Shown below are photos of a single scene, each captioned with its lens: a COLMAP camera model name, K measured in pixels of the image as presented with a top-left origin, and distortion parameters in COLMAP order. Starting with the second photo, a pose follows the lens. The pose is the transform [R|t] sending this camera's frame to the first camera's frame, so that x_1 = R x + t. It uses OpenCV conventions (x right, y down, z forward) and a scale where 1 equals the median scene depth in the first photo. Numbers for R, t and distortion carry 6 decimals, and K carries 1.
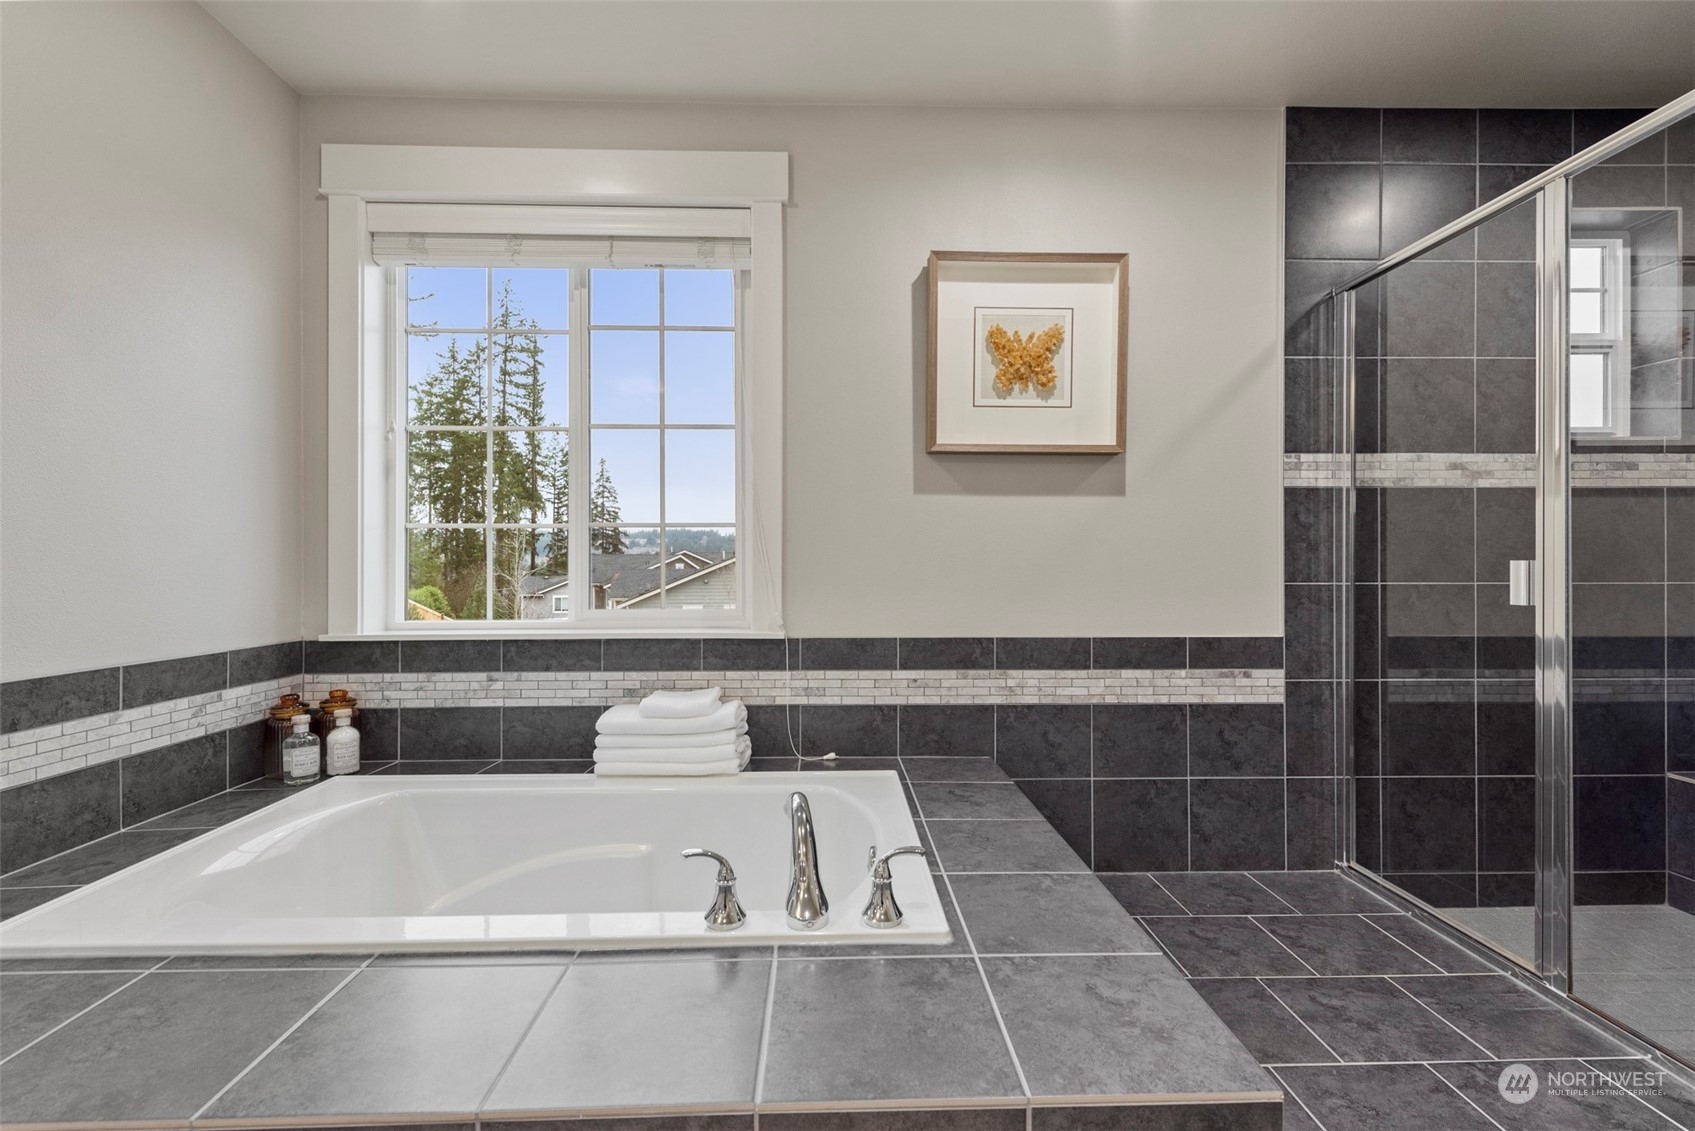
lens RADIAL K [[785.0, 0, 845.0], [0, 785.0, 566.2], [0, 0, 1]] dist [0.001273, -0.000644]
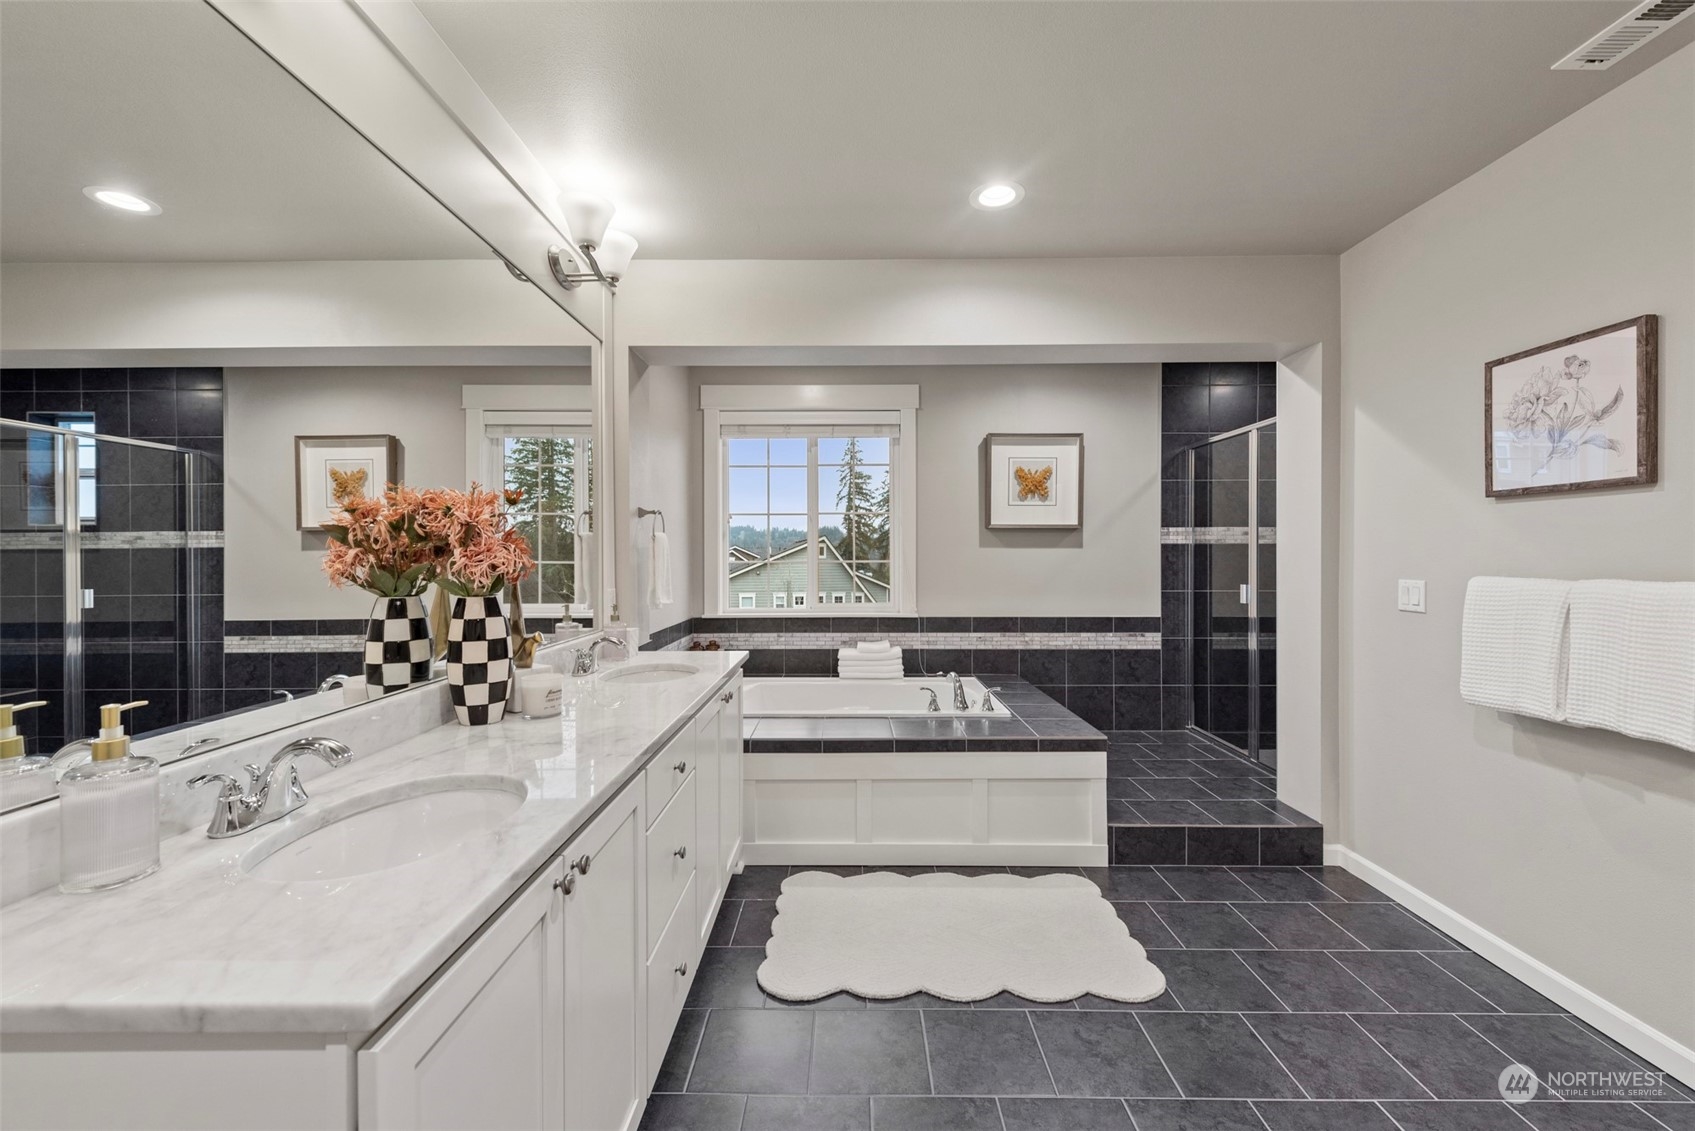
lens RADIAL K [[680.6, 0, 849.4], [0, 680.6, 558.4], [0, 0, 1]] dist [-0.001086, 0.000033]
pose [[0.999555, -0.000883, -0.029802, -0.202064], [0.000886, 1.000000, 0.000071, -0.063999], [0.029802, -0.000097, 0.999556, -0.805611]]
